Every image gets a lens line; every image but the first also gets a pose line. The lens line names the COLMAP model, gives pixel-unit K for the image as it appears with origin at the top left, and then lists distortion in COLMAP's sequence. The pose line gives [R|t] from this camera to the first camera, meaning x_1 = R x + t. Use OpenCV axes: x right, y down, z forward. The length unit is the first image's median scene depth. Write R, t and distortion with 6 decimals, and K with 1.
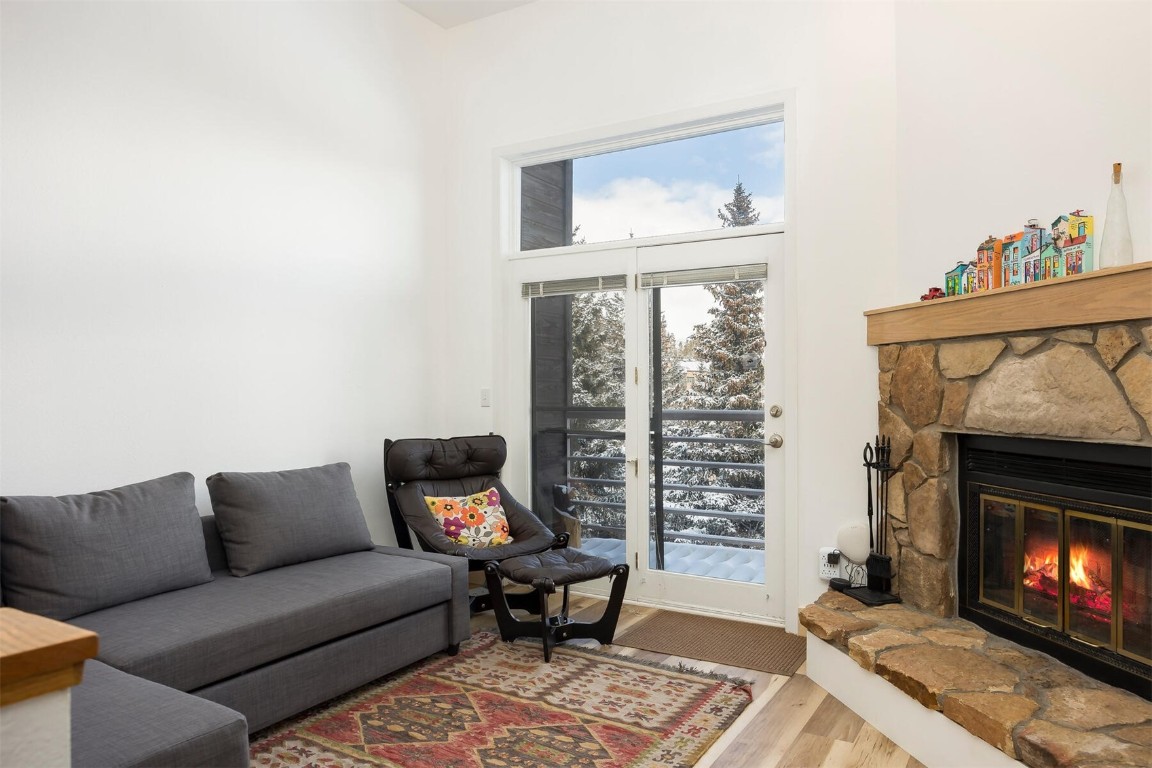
lens RADIAL K [[759.4, 0, 576.1], [0, 759.4, 383.7], [0, 0, 1]] dist [-0.007732, 0.001509]
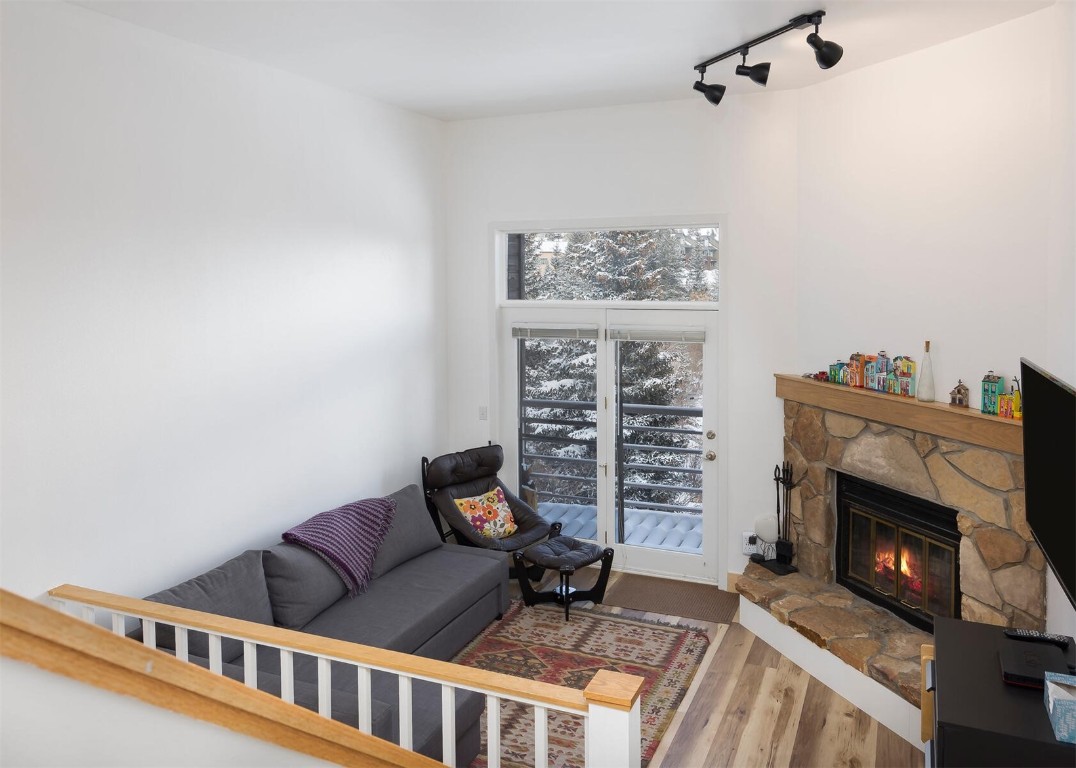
lens RADIAL K [[793.4, 0, 517.0], [0, 793.4, 323.6], [0, 0, 1]] dist [0.001232, 0.000076]
pose [[0.995040, -0.014901, 0.098356, -0.301577], [0.010162, 0.998771, 0.048513, -0.311166], [-0.098958, -0.047273, 0.993968, -0.535590]]
